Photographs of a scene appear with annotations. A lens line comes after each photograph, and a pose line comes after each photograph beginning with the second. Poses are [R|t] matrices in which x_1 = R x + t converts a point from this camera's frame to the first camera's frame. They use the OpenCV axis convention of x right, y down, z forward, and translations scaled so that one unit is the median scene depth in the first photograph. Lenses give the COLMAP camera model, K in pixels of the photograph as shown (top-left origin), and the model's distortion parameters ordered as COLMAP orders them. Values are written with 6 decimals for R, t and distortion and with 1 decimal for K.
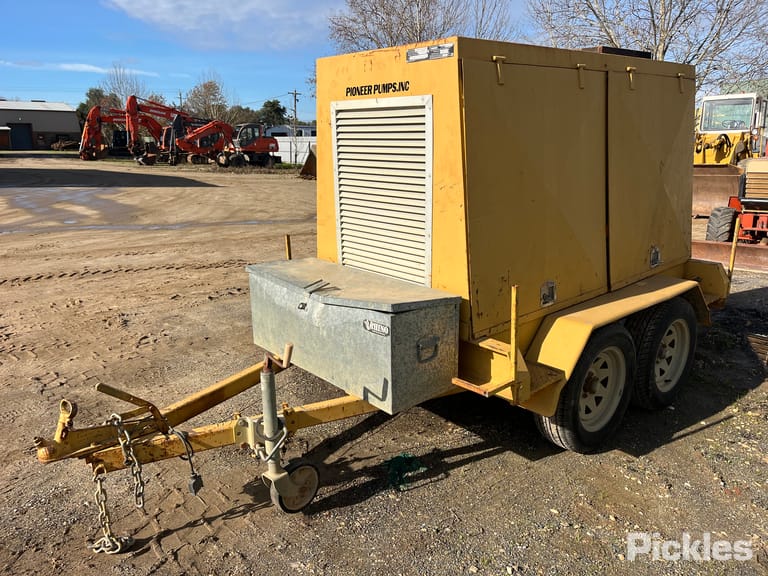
lens RADIAL K [[585.7, 0, 386.3], [0, 585.7, 294.2], [0, 0, 1]] dist [0.076318, -0.115134]
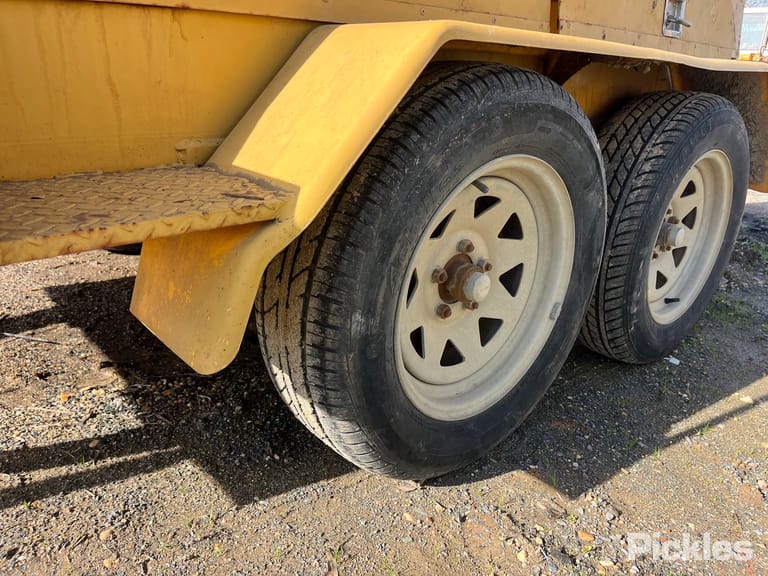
lens RADIAL K [[579.0, 0, 384.0], [0, 579.0, 288.0], [0, 0, 1]] dist [0.067179, -0.103613]
pose [[0.997661, 0.061562, 0.029704, 0.315982], [-0.064148, 0.993328, 0.095840, 0.139829], [-0.023606, -0.097521, 0.994953, 0.731150]]
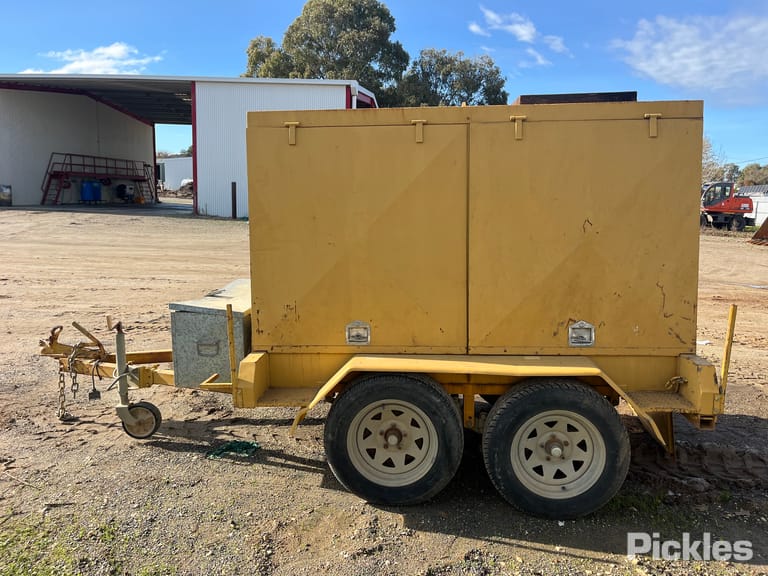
lens RADIAL K [[579.0, 0, 384.0], [0, 579.0, 288.0], [0, 0, 1]] dist [0.067179, -0.103613]
pose [[0.696165, 0.123258, -0.707221, 1.068033], [-0.195993, 0.980357, -0.022067, -0.069768], [0.690609, 0.153973, 0.706648, 0.296409]]
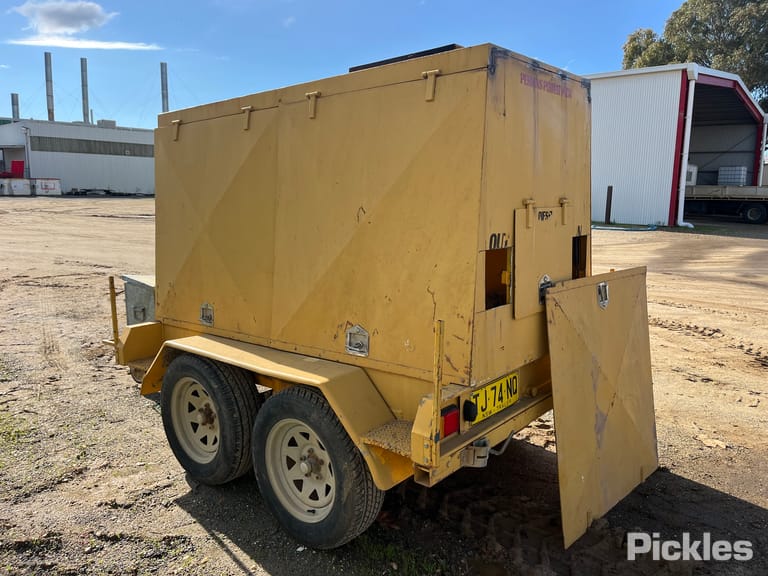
lens RADIAL K [[579.0, 0, 384.0], [0, 579.0, 288.0], [0, 0, 1]] dist [0.067179, -0.103613]
pose [[0.143143, 0.155049, -0.977481, 1.445429], [-0.254173, 0.960285, 0.115100, -0.271264], [0.956507, 0.231974, 0.176867, 1.153962]]
